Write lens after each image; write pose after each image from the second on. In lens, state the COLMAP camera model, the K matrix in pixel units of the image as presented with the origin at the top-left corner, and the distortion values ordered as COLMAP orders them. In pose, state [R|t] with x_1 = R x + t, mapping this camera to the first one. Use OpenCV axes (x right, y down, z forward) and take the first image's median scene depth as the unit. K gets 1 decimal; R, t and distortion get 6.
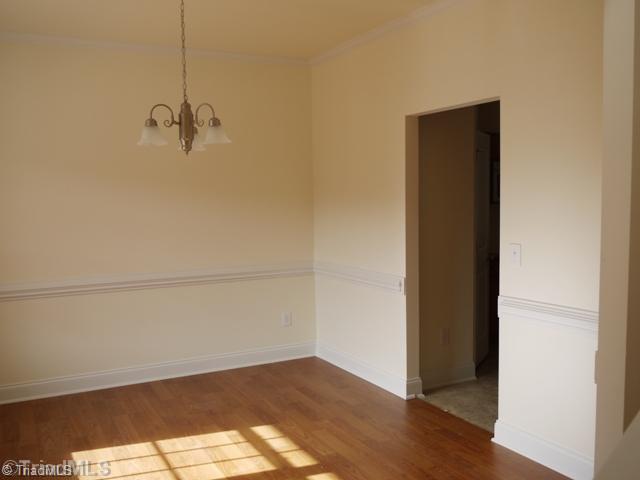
lens RADIAL K [[624.3, 0, 320.0], [0, 624.3, 240.0], [0, 0, 1]] dist [-0.011859, -0.022289]
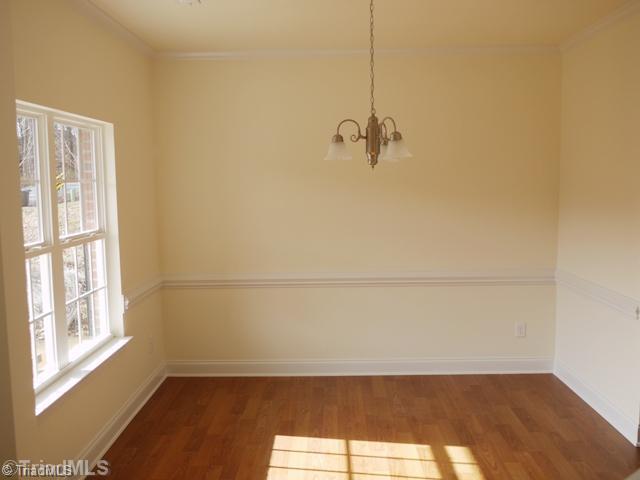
lens RADIAL K [[624.3, 0, 320.0], [0, 624.3, 240.0], [0, 0, 1]] dist [-0.011859, -0.022289]
pose [[0.879878, 0.058051, -0.471641, 0.164166], [-0.039057, 0.997987, 0.049972, -0.059507], [0.473593, -0.025548, 0.880373, 0.065576]]
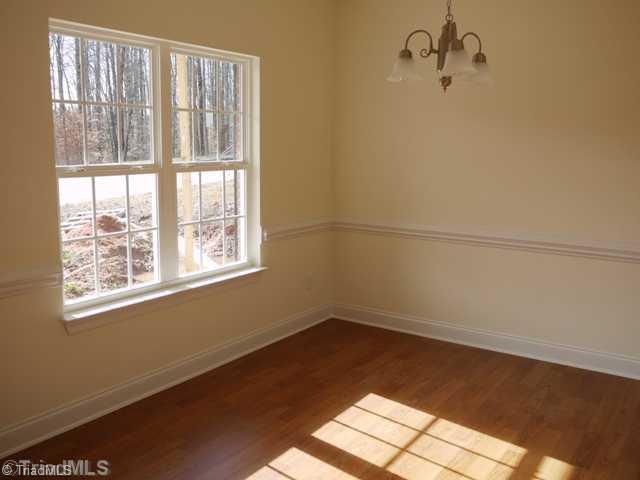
lens RADIAL K [[614.2, 0, 320.0], [0, 614.2, 240.0], [0, 0, 1]] dist [0.003537, 0.004695]
pose [[0.483922, 0.169234, -0.858591, 0.363099], [-0.090908, 0.985536, 0.143018, -0.039501], [0.870376, 0.008844, 0.492308, 0.406031]]
